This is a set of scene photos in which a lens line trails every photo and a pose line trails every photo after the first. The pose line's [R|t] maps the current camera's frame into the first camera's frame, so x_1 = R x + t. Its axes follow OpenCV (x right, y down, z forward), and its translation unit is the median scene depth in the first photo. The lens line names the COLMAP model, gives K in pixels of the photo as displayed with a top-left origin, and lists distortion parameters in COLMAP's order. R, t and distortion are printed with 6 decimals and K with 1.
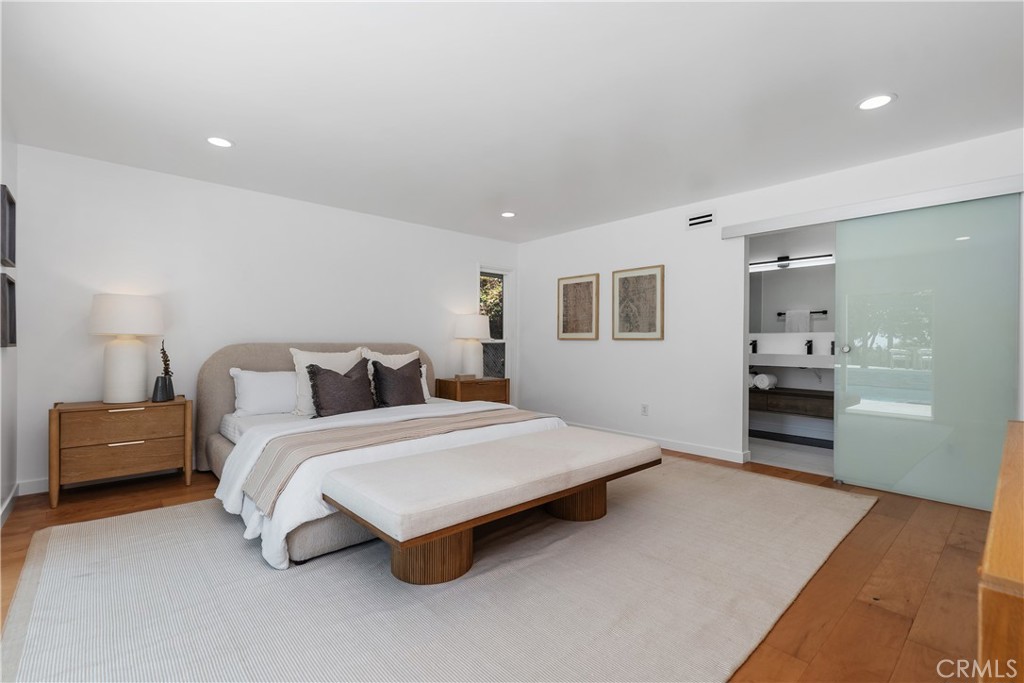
lens RADIAL K [[466.2, 0, 503.4], [0, 466.2, 336.5], [0, 0, 1]] dist [0.009739, -0.000607]
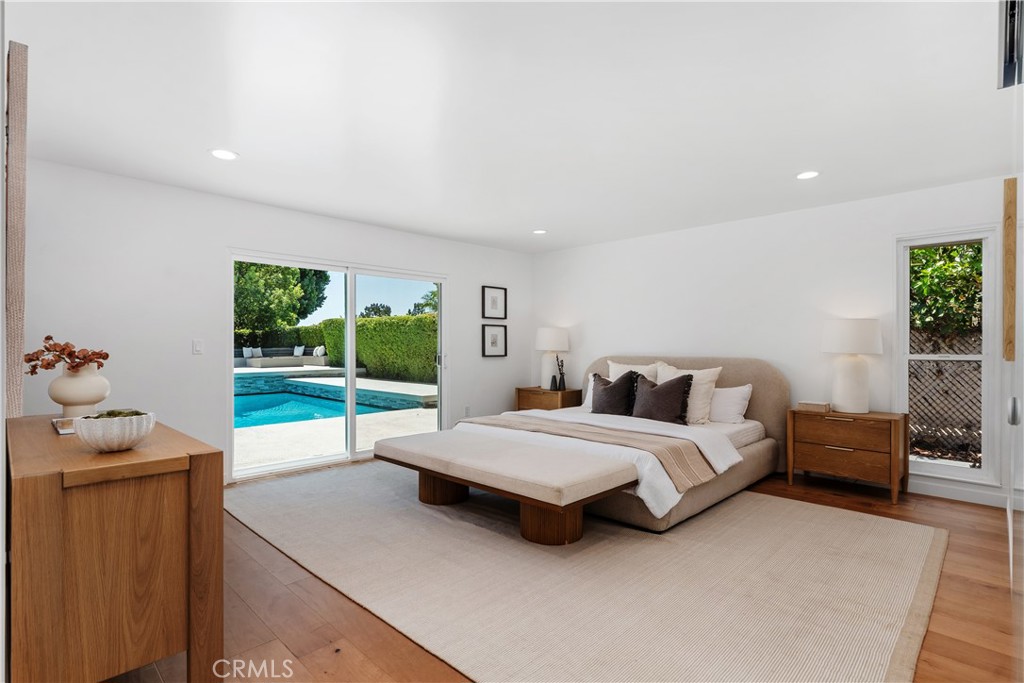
lens RADIAL K [[492.2, 0, 503.4], [0, 492.2, 349.9], [0, 0, 1]] dist [-0.019119, 0.000401]
pose [[0.062683, -0.003418, -0.998028, 1.324293], [0.008626, 0.999959, -0.002883, -0.004475], [0.997996, -0.008428, 0.062710, 0.961619]]
